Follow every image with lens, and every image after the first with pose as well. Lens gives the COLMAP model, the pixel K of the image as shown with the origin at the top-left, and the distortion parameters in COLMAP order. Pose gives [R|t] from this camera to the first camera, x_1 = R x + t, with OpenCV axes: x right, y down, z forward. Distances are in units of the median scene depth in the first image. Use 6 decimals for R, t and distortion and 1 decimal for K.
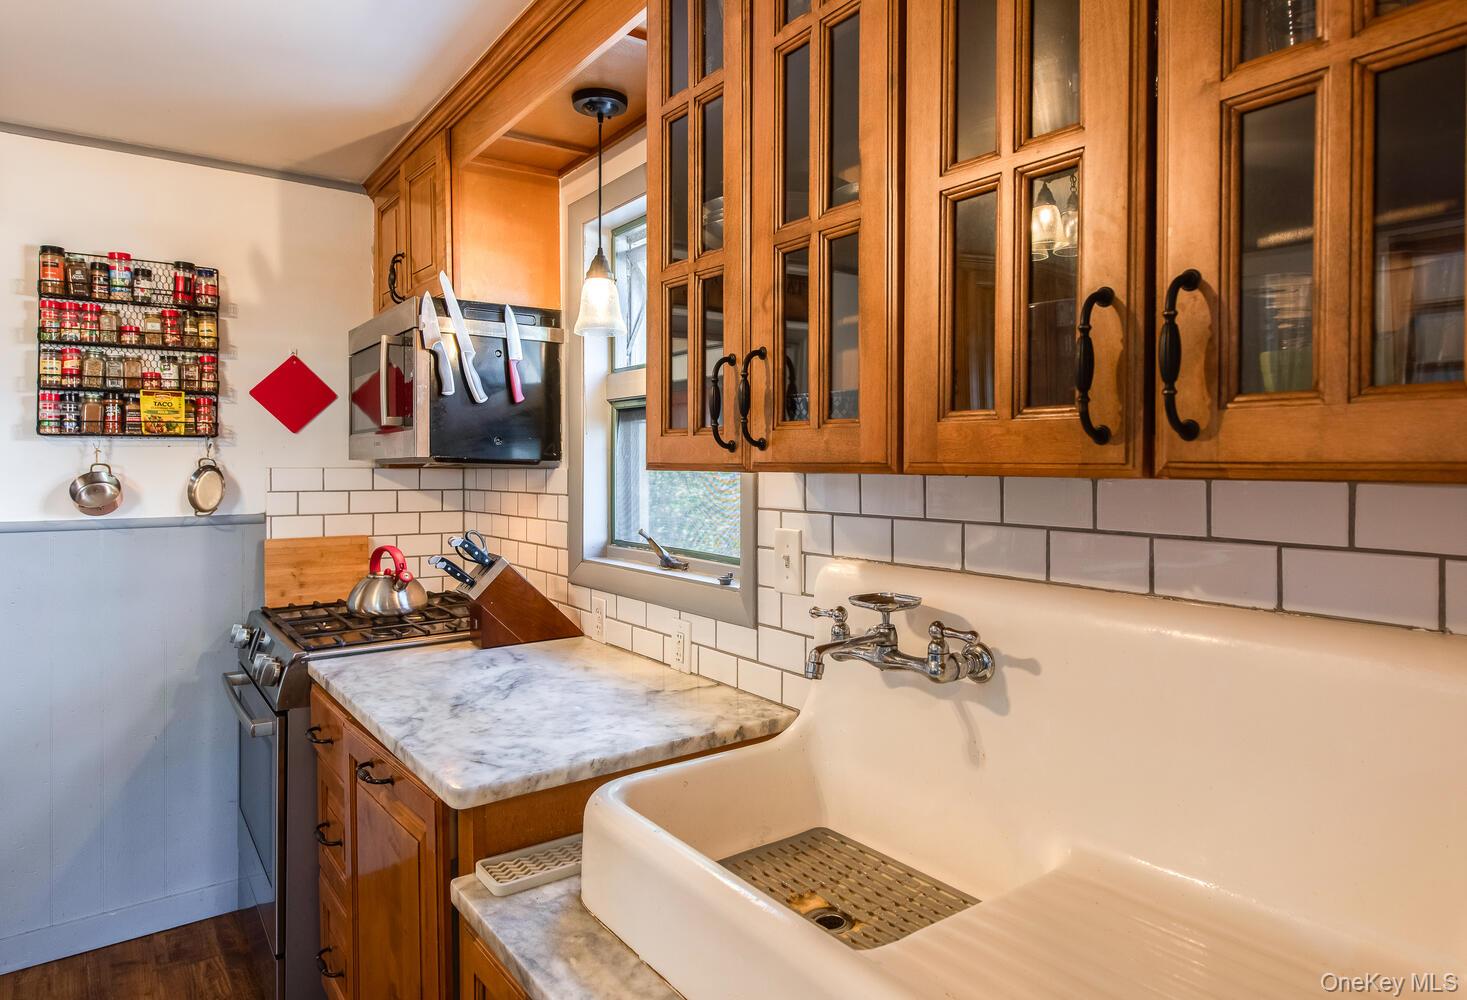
lens RADIAL K [[918.5, 0, 738.4], [0, 918.5, 472.3], [0, 0, 1]] dist [0.002622, 0.000128]
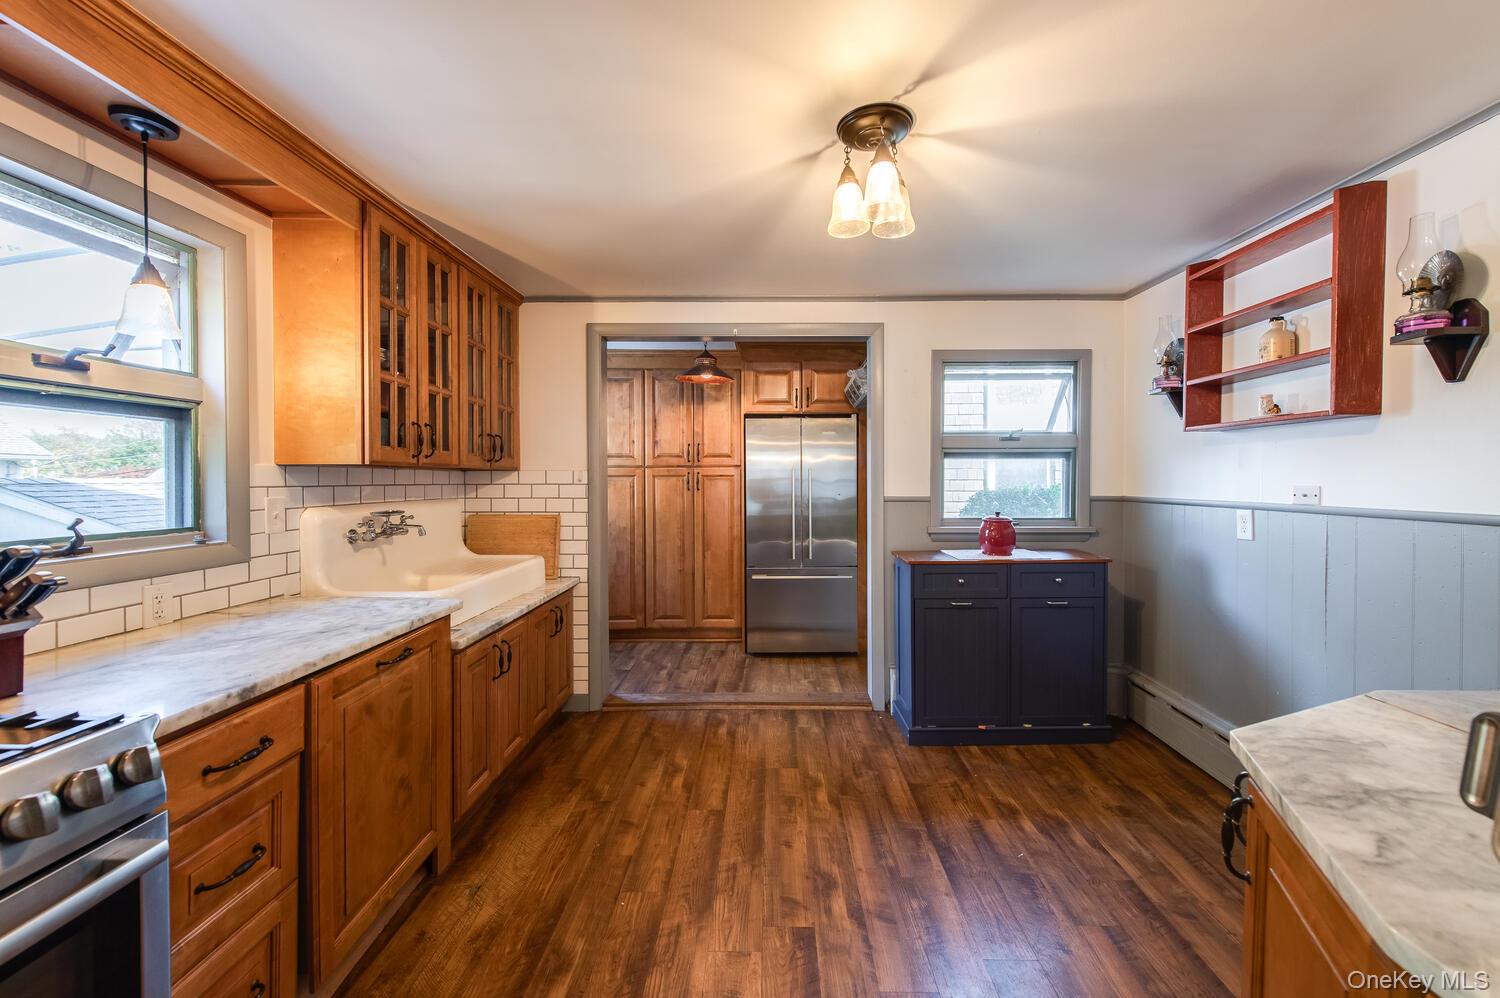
lens RADIAL K [[592.9, 0, 754.2], [0, 592.9, 487.2], [0, 0, 1]] dist [-0.000692, -0.000065]
pose [[-0.807145, -0.010332, 0.590263, -0.950395], [0.003017, 0.999762, 0.021627, 0.013645], [-0.590346, 0.019237, -0.806921, 0.946917]]
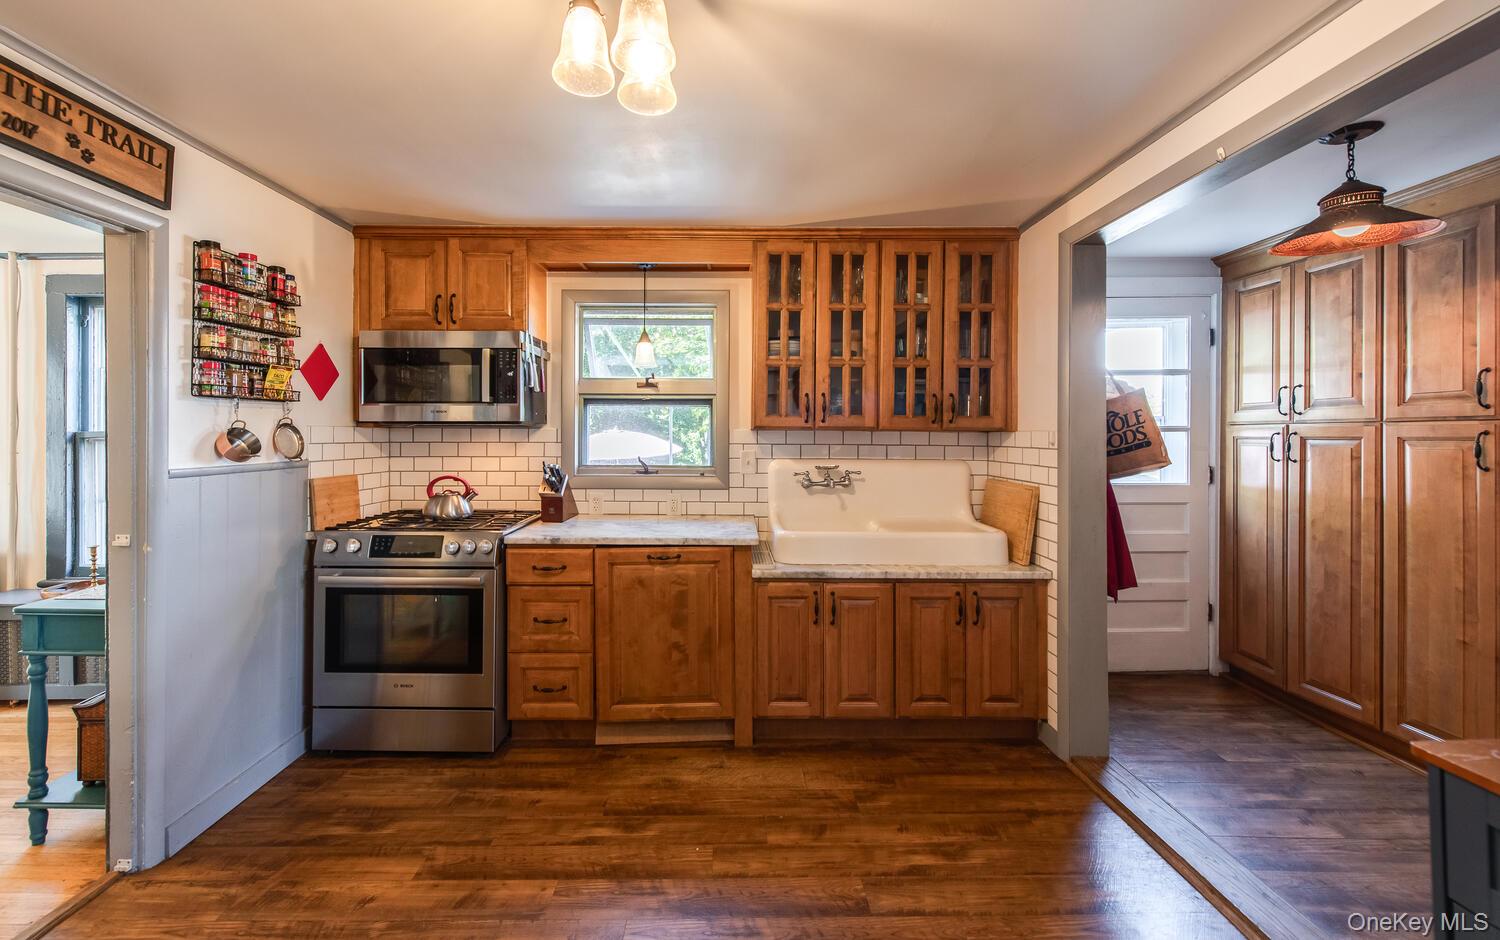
lens RADIAL K [[614.6, 0, 749.0], [0, 614.6, 434.2], [0, 0, 1]] dist [0.000978, 0.000037]
pose [[0.576734, 0.002554, 0.816928, -1.001386], [0.000785, 0.999993, -0.003681, 0.012928], [-0.816931, 0.002764, 0.576728, -0.050175]]
